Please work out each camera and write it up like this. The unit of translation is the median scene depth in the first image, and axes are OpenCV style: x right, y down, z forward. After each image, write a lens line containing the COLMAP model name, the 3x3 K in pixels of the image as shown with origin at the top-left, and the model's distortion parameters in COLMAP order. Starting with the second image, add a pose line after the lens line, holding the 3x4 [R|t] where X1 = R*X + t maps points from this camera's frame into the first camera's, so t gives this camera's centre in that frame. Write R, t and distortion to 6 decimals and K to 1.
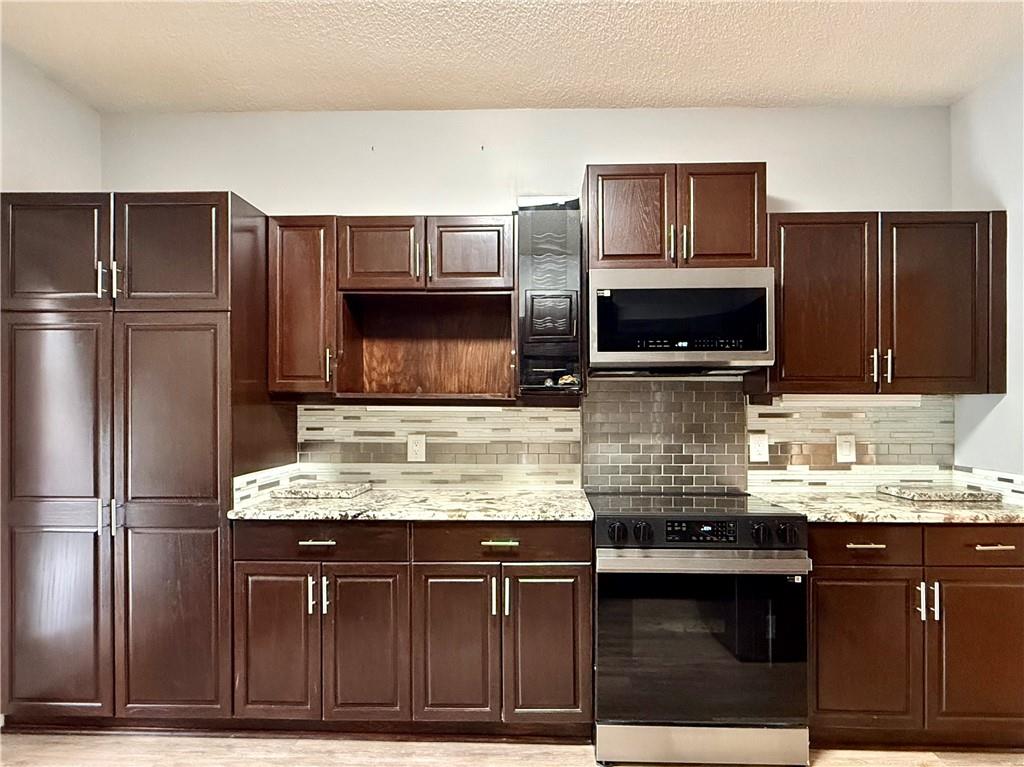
lens RADIAL K [[561.3, 0, 585.0], [0, 561.3, 416.0], [0, 0, 1]] dist [-0.000558, -0.000366]
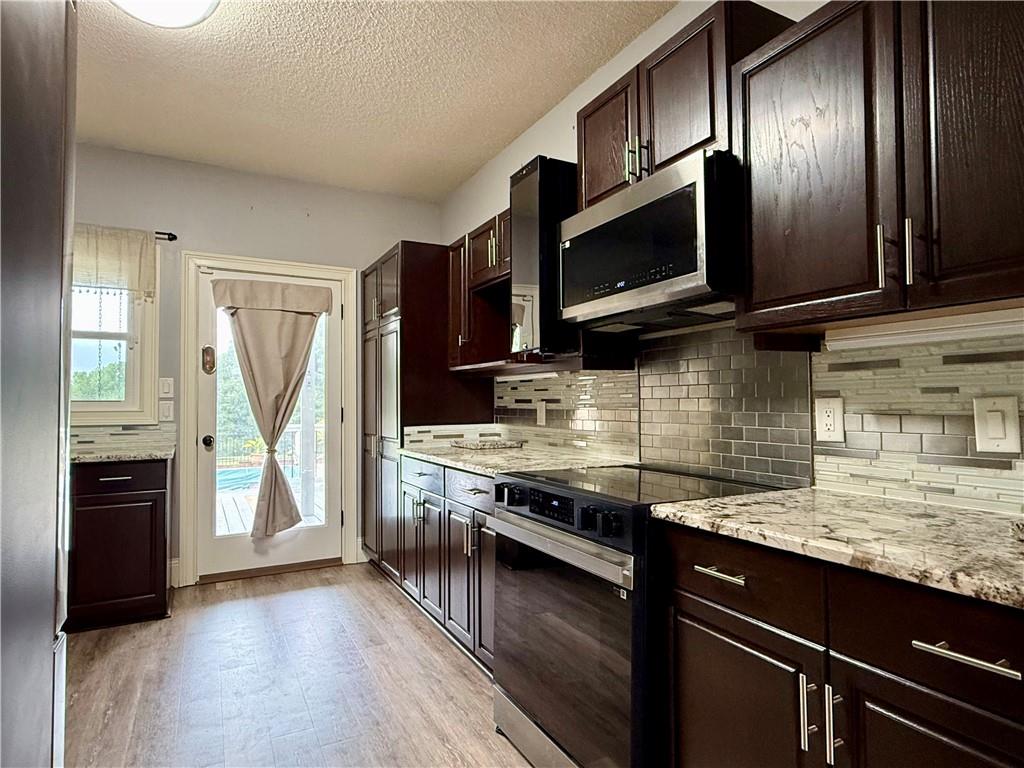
lens RADIAL K [[579.6, 0, 513.5], [0, 579.6, 387.3], [0, 0, 1]] dist [-0.009243, 0.000495]
pose [[0.493327, -0.026321, -0.869445, 0.823352], [0.003086, 0.999589, -0.028510, 0.045069], [0.869838, 0.011382, 0.493206, 0.450014]]
